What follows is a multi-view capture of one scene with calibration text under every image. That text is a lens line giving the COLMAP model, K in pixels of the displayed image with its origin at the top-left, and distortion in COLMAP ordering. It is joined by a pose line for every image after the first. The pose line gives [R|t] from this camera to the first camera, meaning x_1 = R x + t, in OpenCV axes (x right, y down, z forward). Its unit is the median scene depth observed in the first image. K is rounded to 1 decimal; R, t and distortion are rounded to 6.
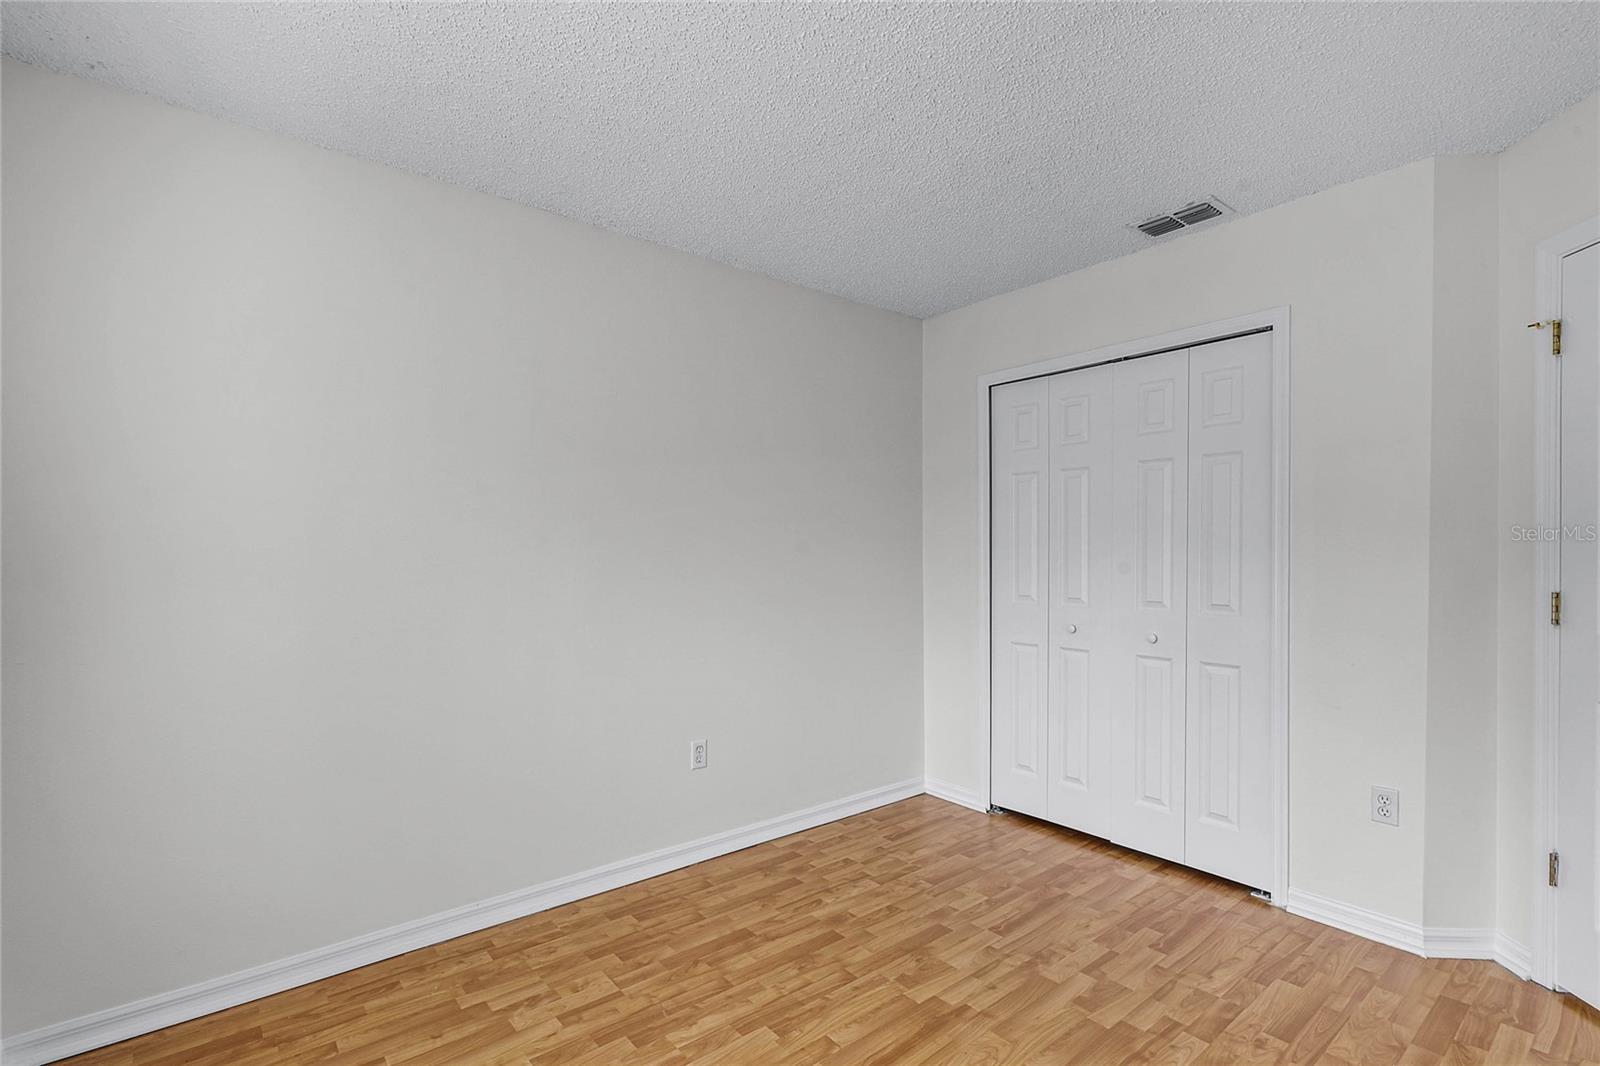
lens RADIAL K [[739.8, 0, 794.6], [0, 739.8, 562.8], [0, 0, 1]] dist [-0.000341, -0.000178]
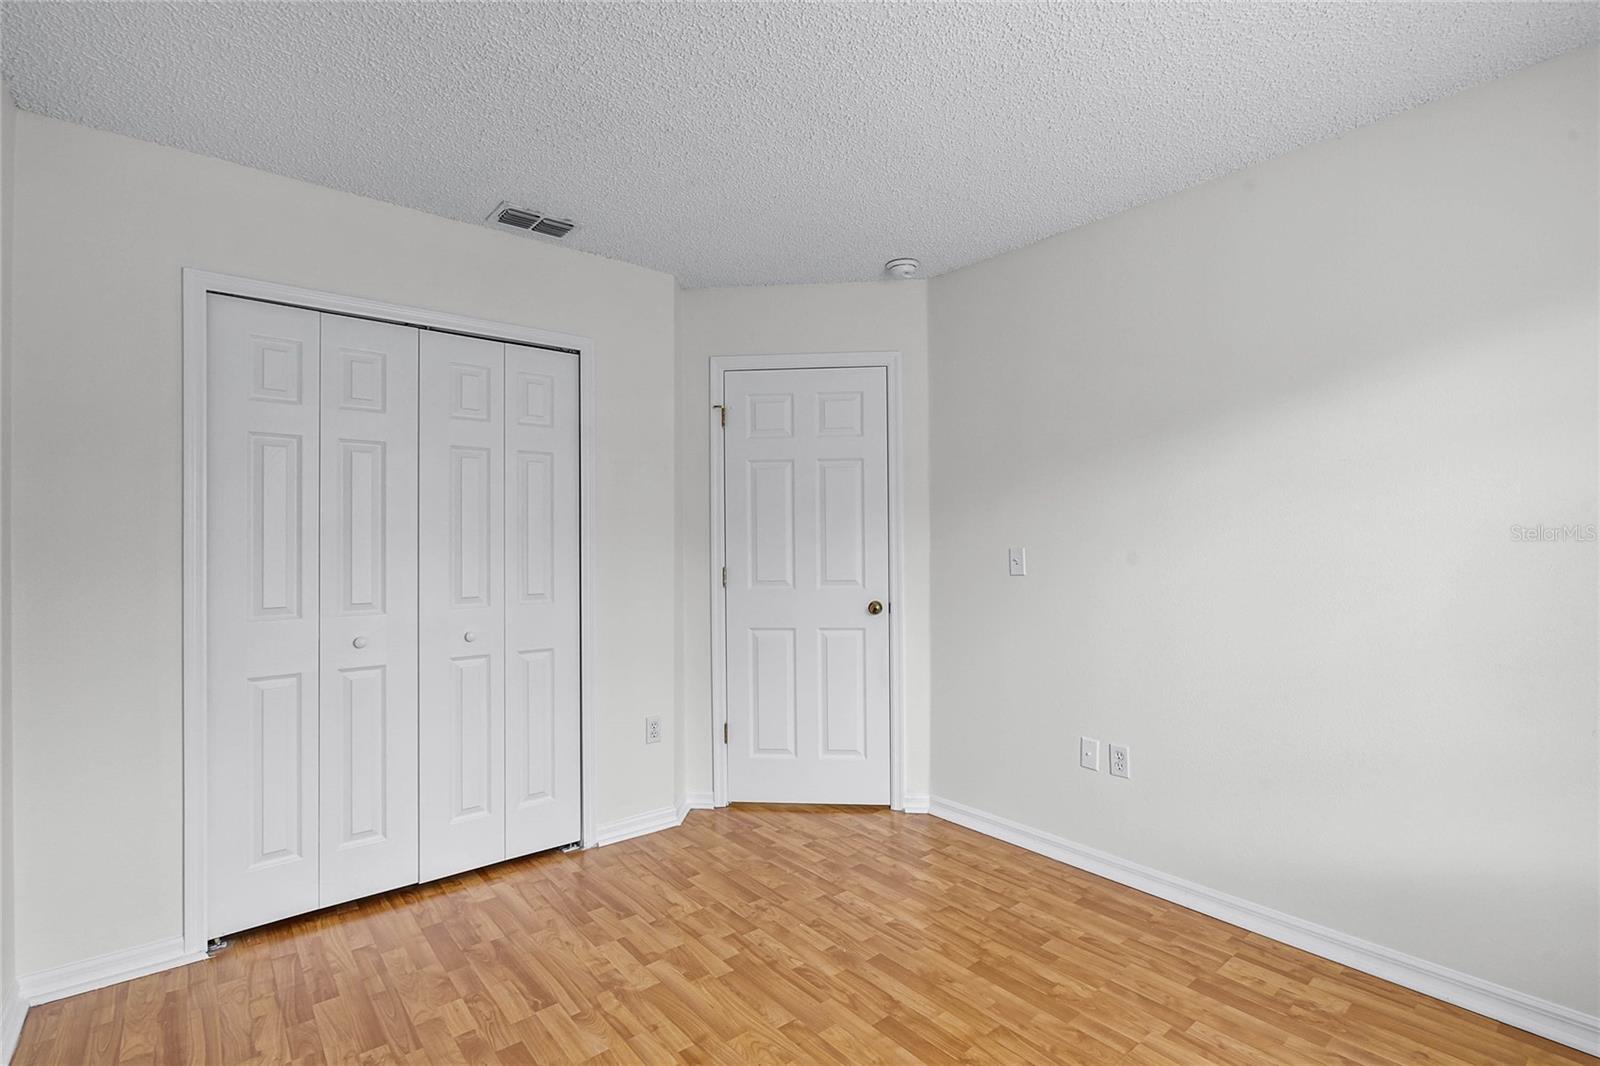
lens RADIAL K [[733.0, 0, 800.0], [0, 733.0, 533.0], [0, 0, 1]] dist [-0.000958, 0.000357]
pose [[-0.000940, 0.021664, 0.999765, -0.539243], [0.024712, 0.999461, -0.021634, 0.002342], [-0.999694, 0.024685, -0.001475, 0.697315]]
